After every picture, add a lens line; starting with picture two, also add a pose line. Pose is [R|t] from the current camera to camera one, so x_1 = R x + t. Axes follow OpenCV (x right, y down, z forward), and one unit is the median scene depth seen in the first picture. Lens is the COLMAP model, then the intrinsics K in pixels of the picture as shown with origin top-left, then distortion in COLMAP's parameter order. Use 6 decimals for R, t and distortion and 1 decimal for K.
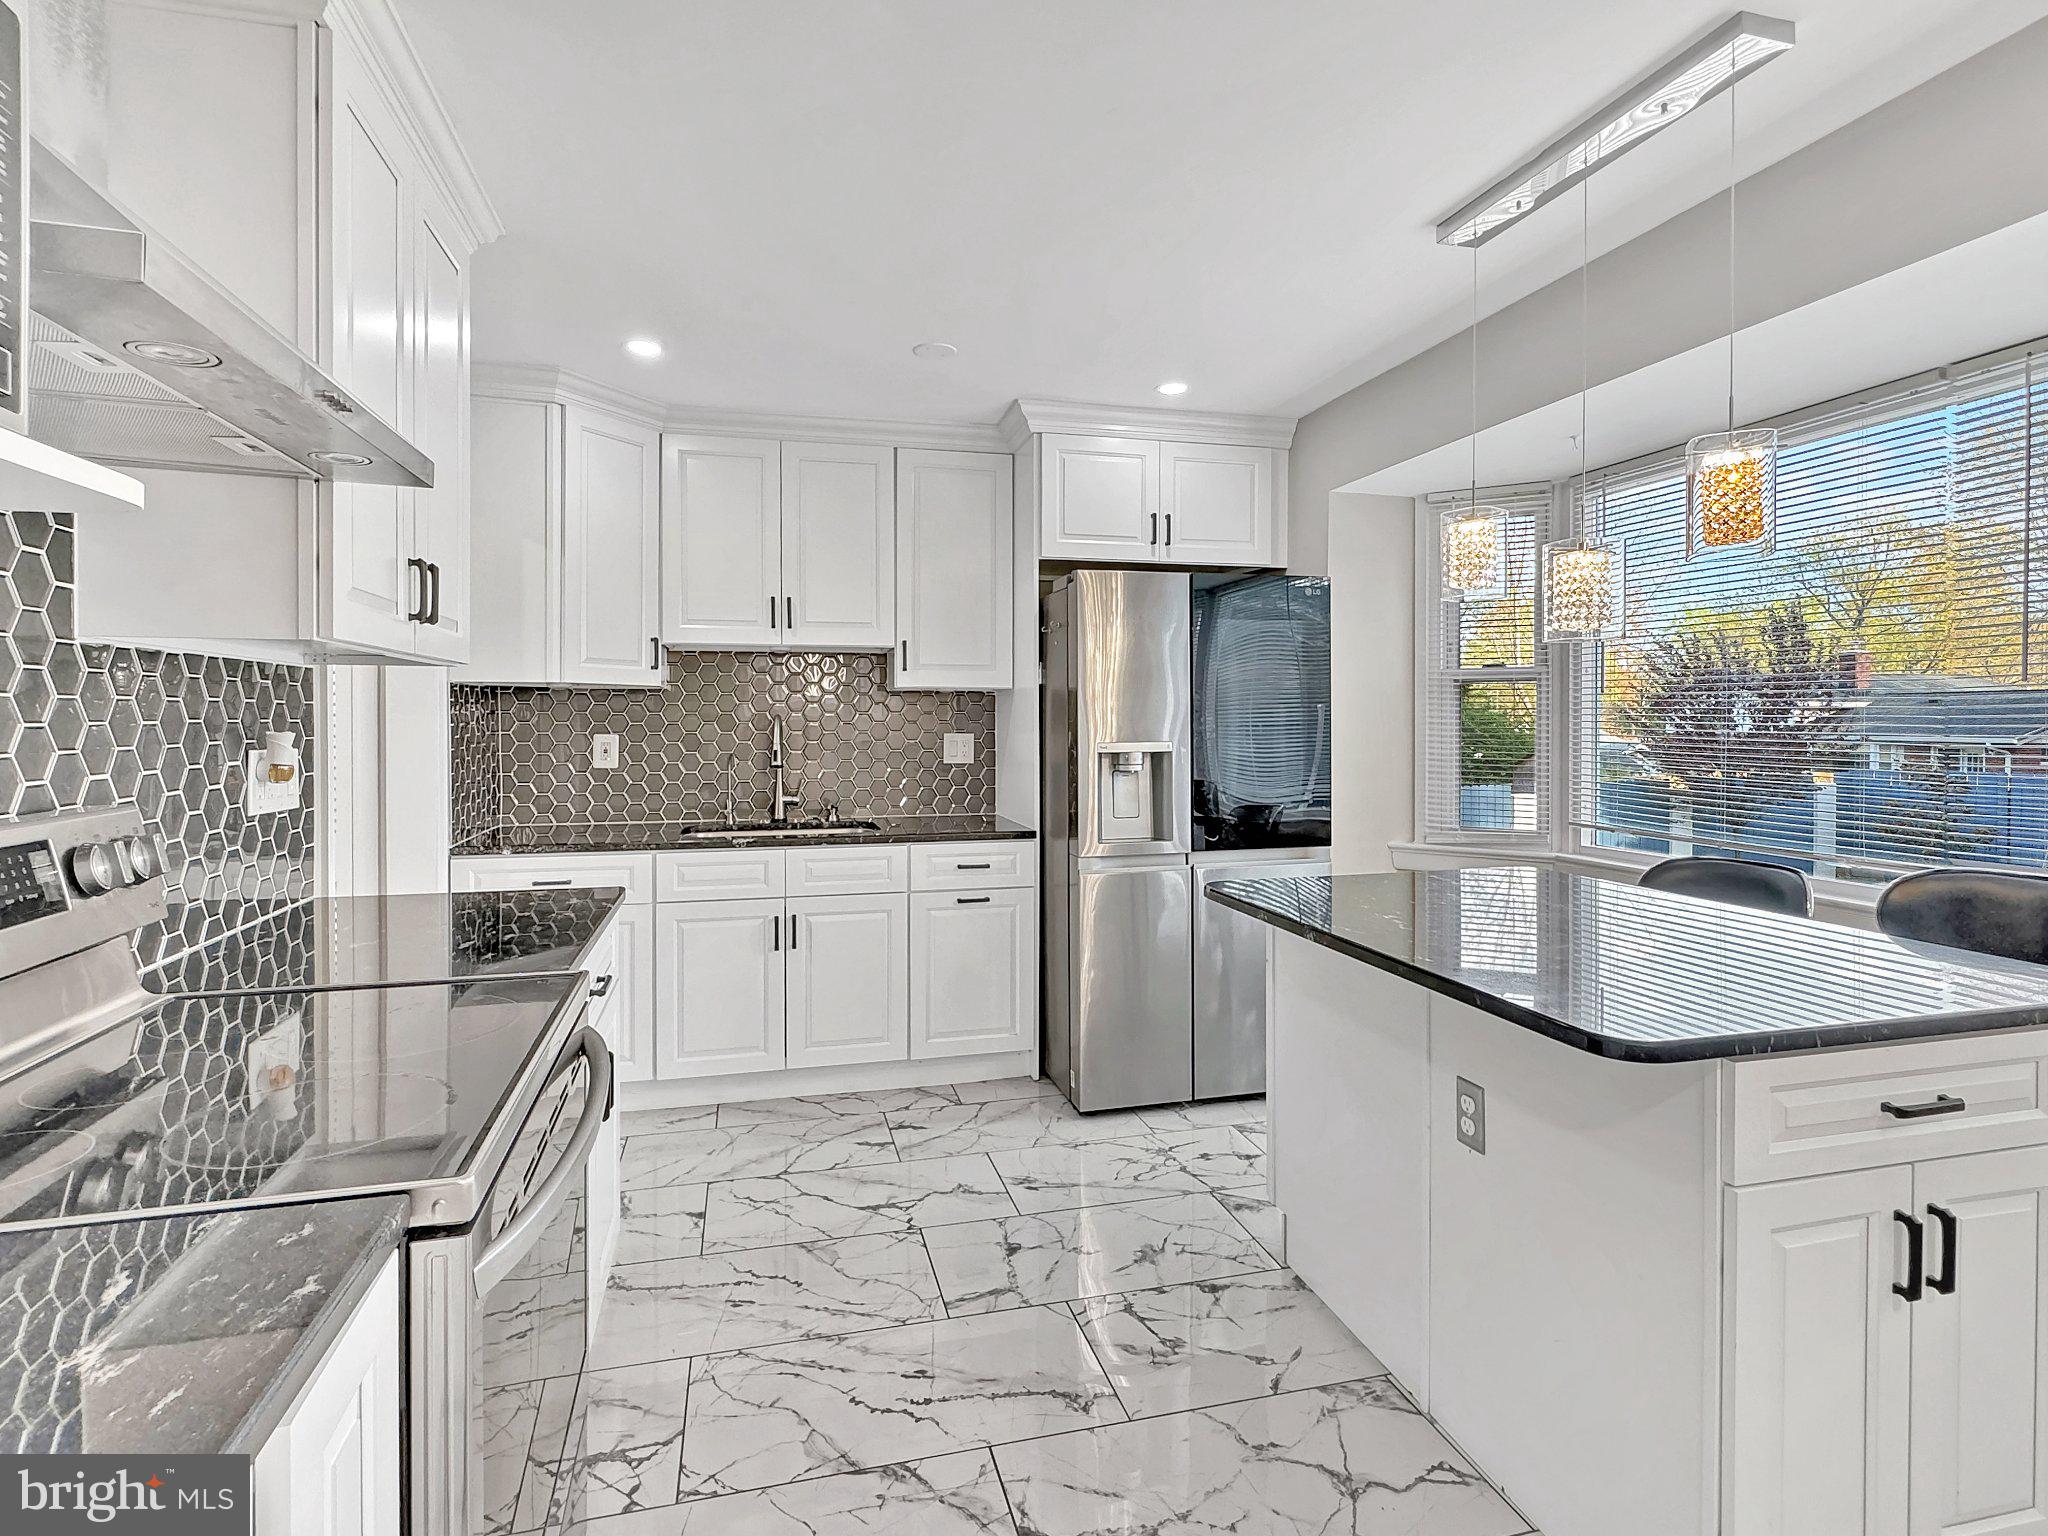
lens RADIAL K [[998.9, 0, 1022.4], [0, 998.9, 762.0], [0, 0, 1]] dist [-0.000475, 0.000484]
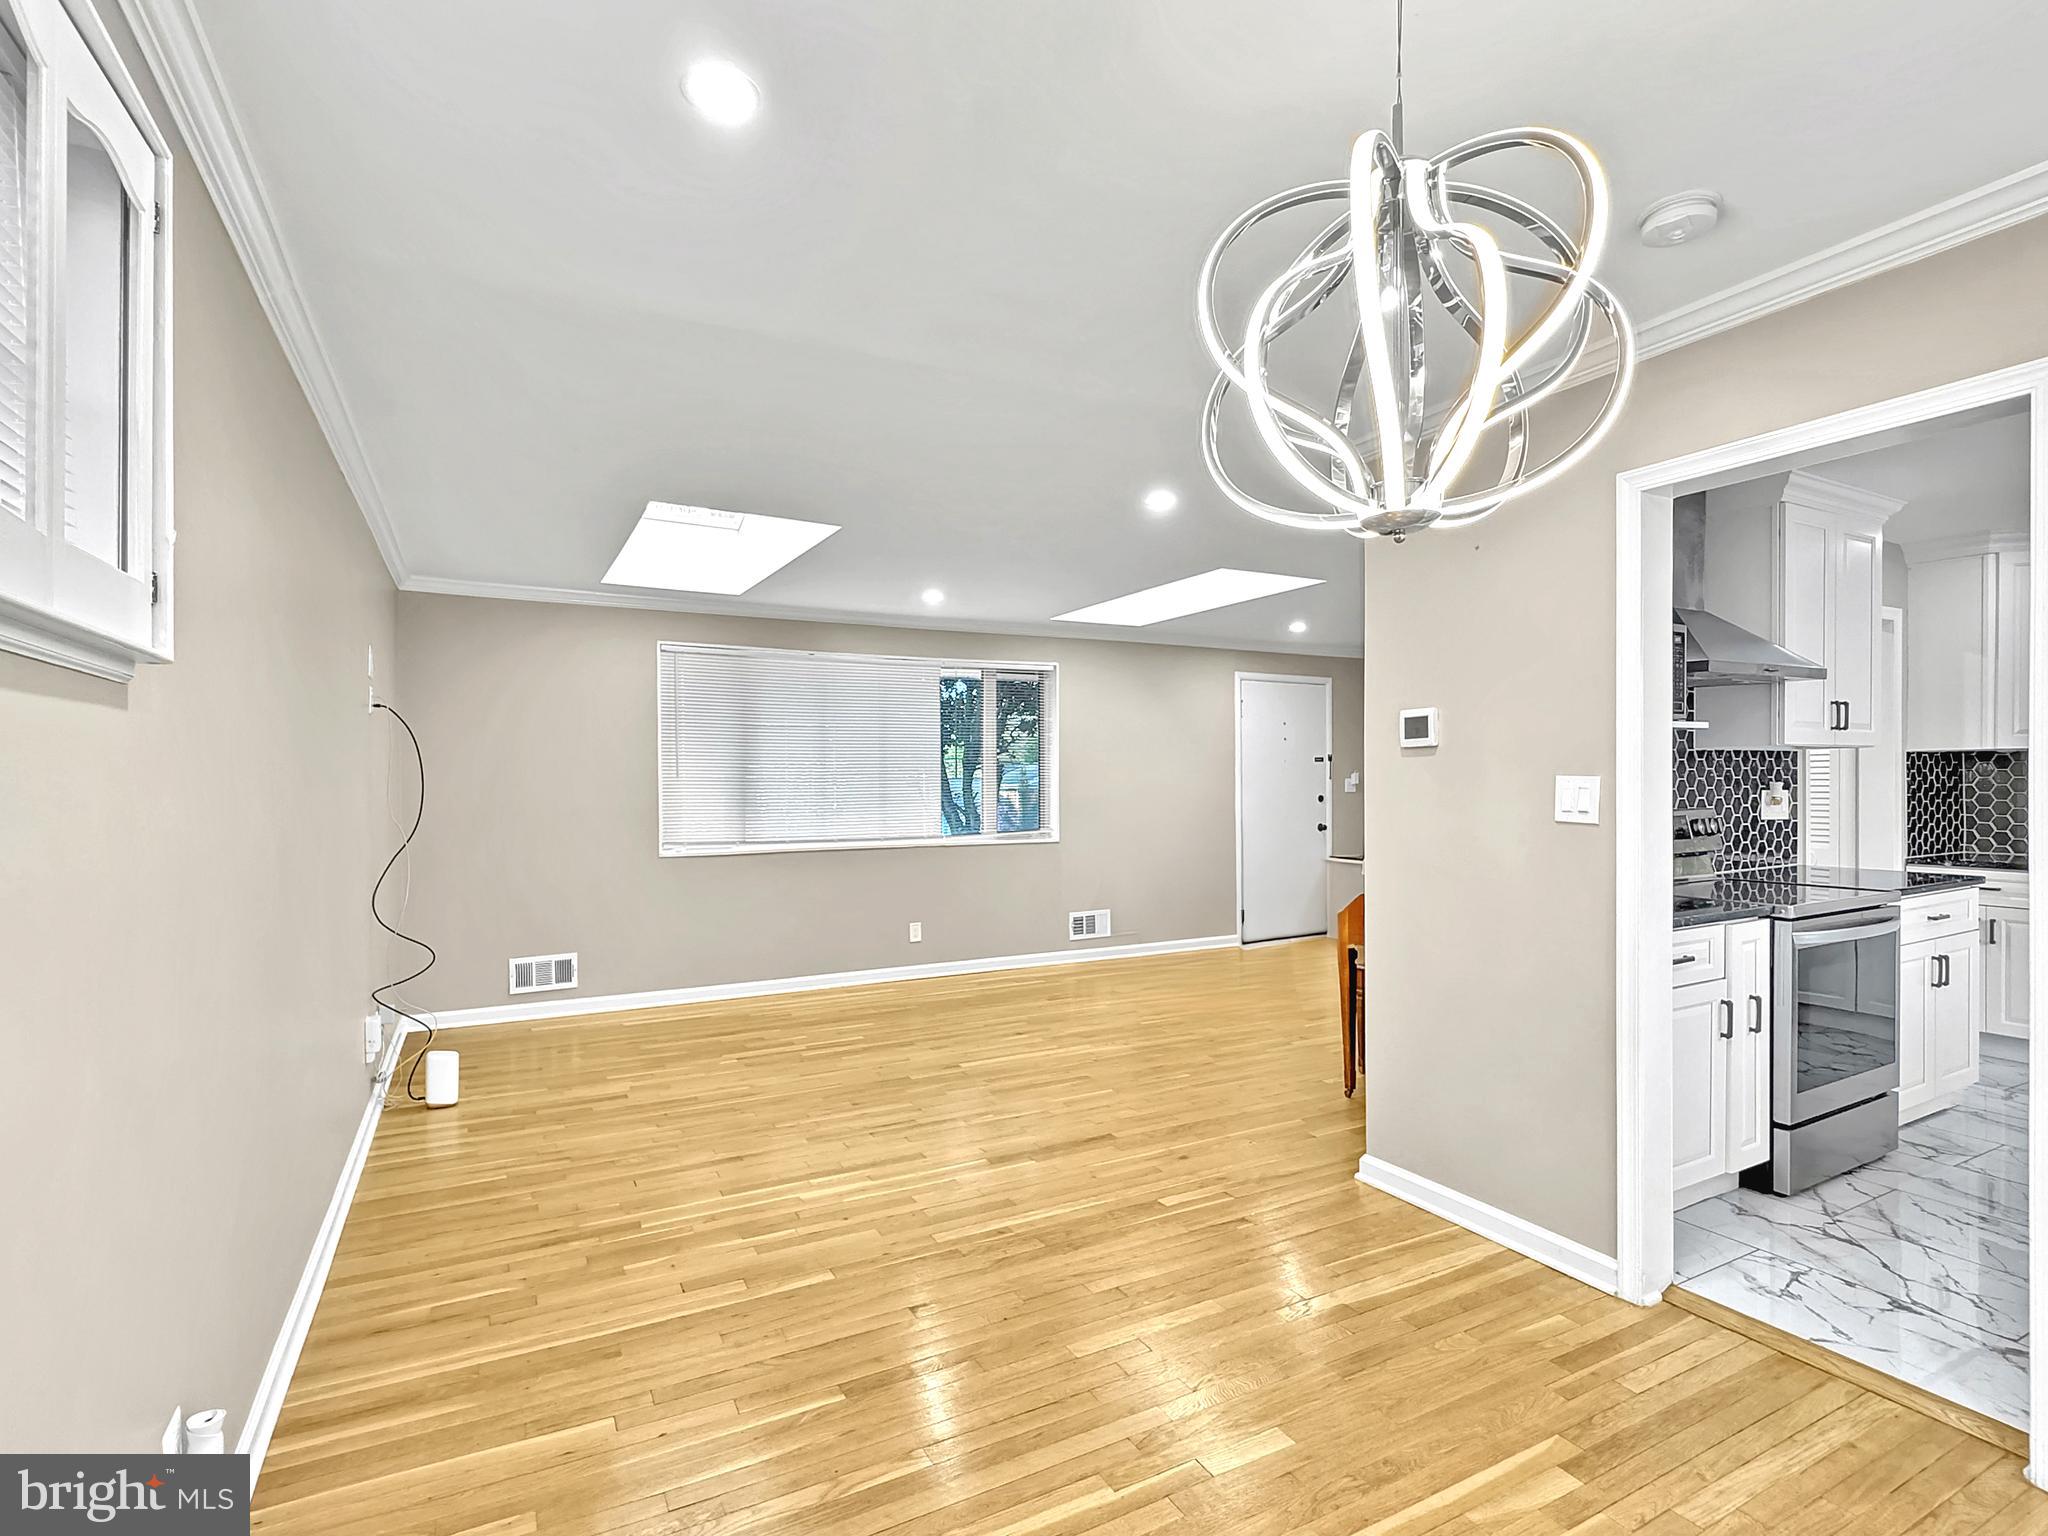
lens RADIAL K [[998.9, 0, 1022.4], [0, 998.9, 762.0], [0, 0, 1]] dist [-0.000475, 0.000484]
pose [[0.216973, -0.025944, -0.975833, 1.012572], [-0.031714, 0.998932, -0.033610, 0.050328], [0.975662, 0.038240, 0.215919, -1.062438]]
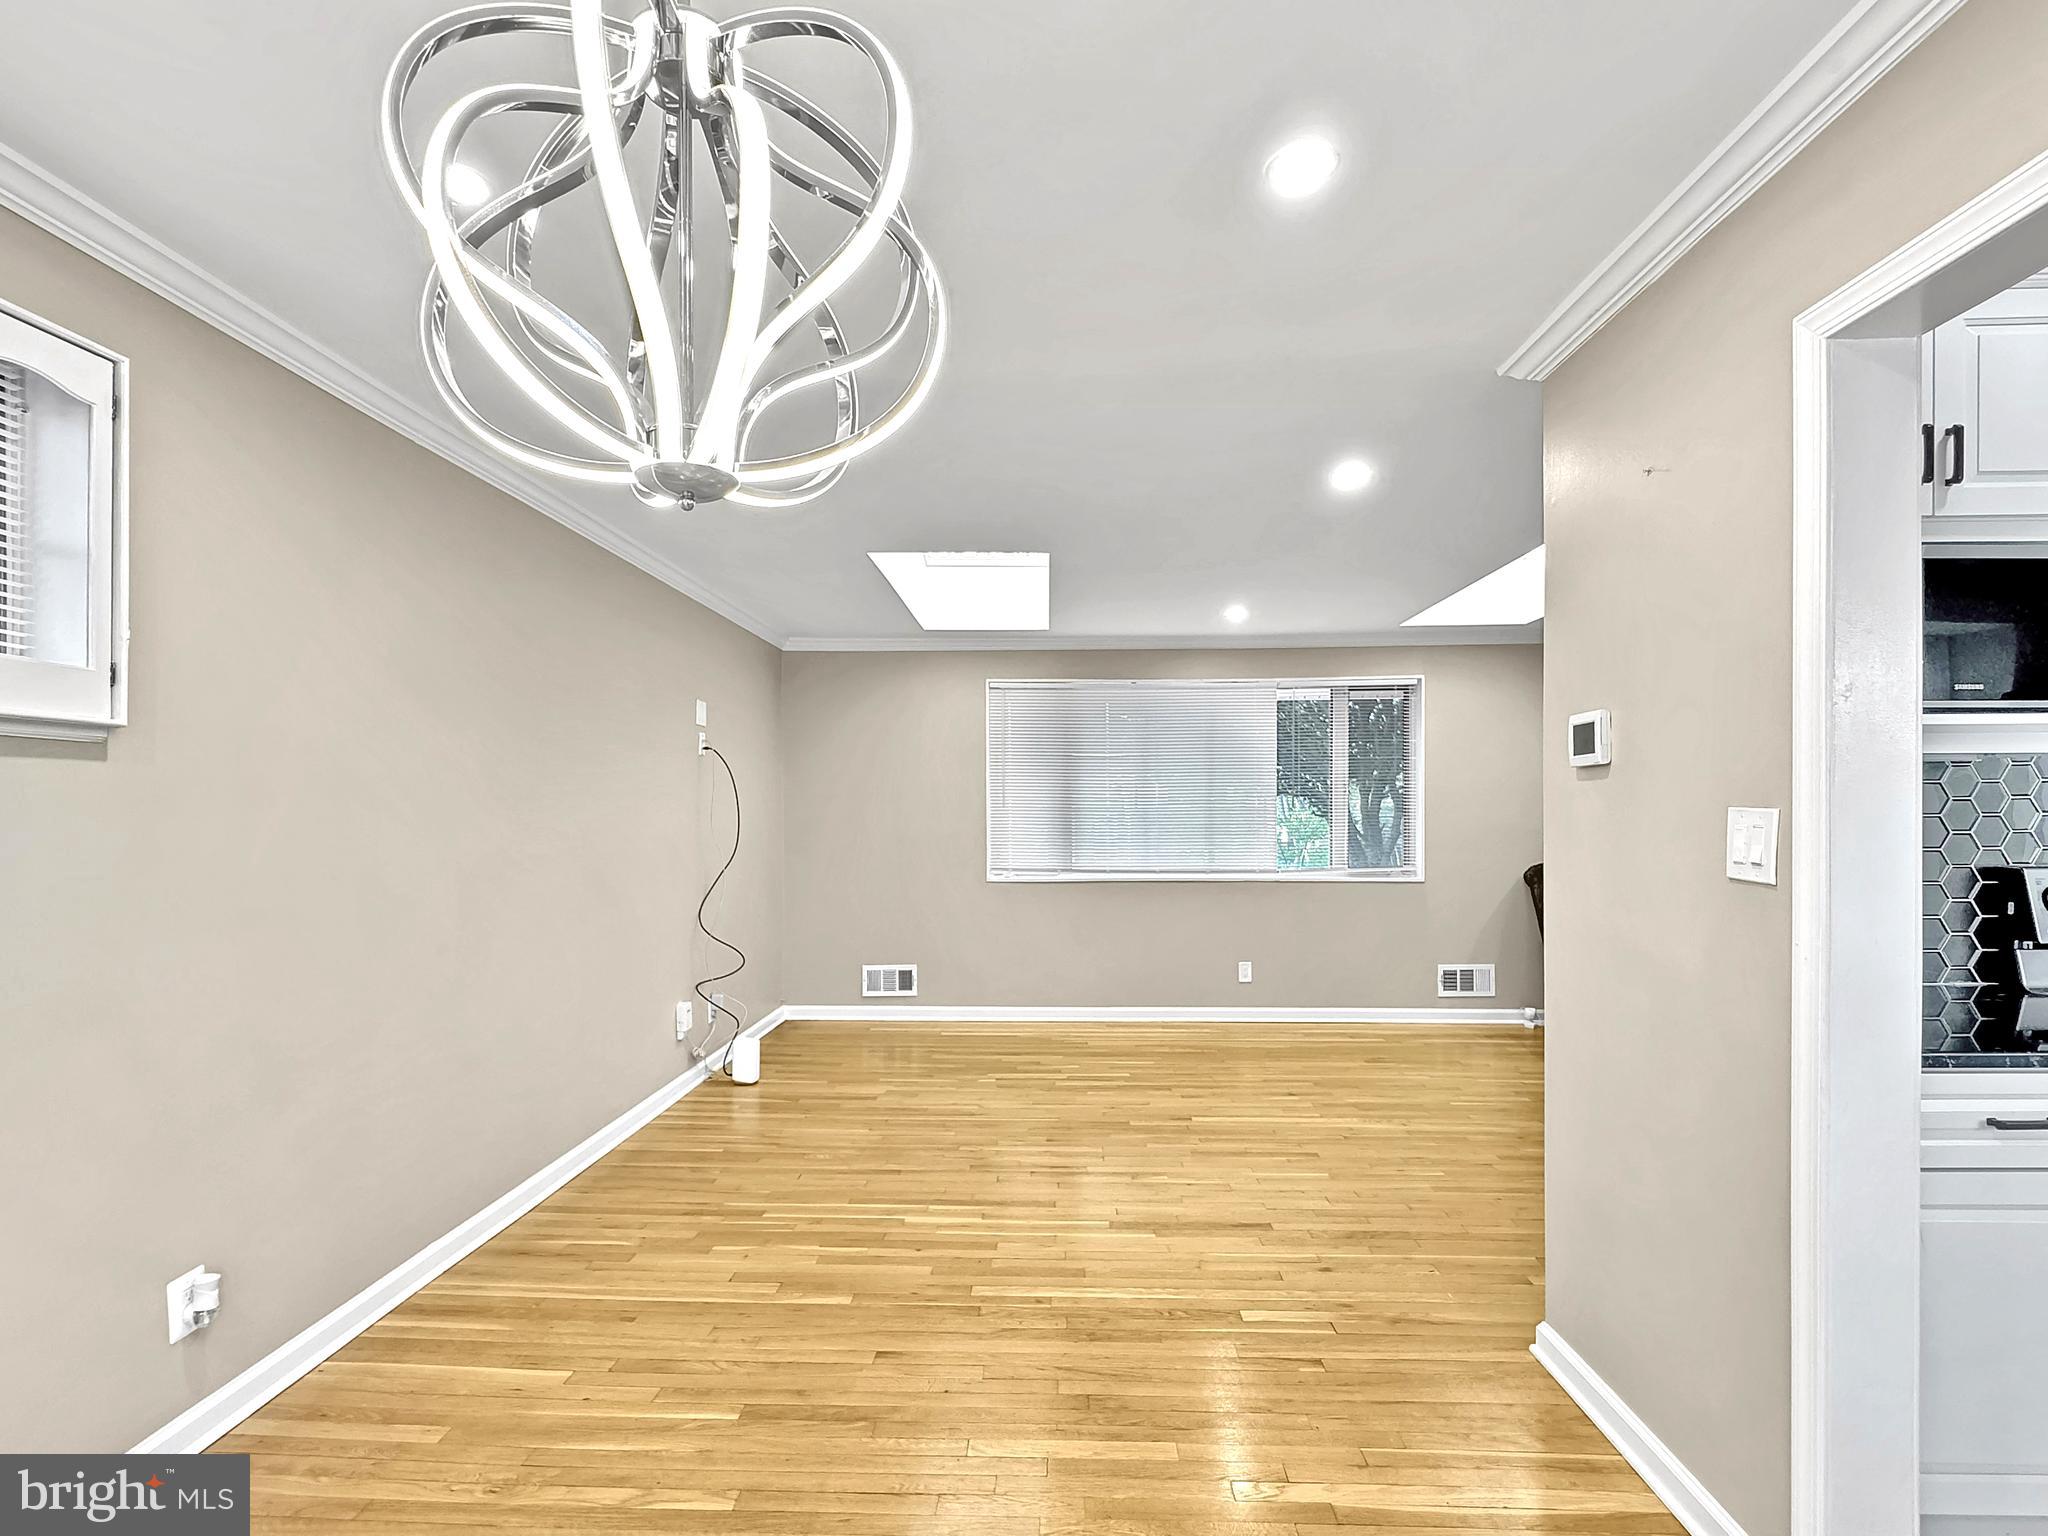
lens RADIAL K [[997.8, 0, 1028.7], [0, 997.8, 801.2], [0, 0, 1]] dist [-0.001884, -0.000044]
pose [[-0.300797, -0.015760, -0.953558, 0.856458], [-0.036819, 0.999310, -0.004902, 0.020967], [0.952977, 0.033634, -0.301170, -0.361507]]
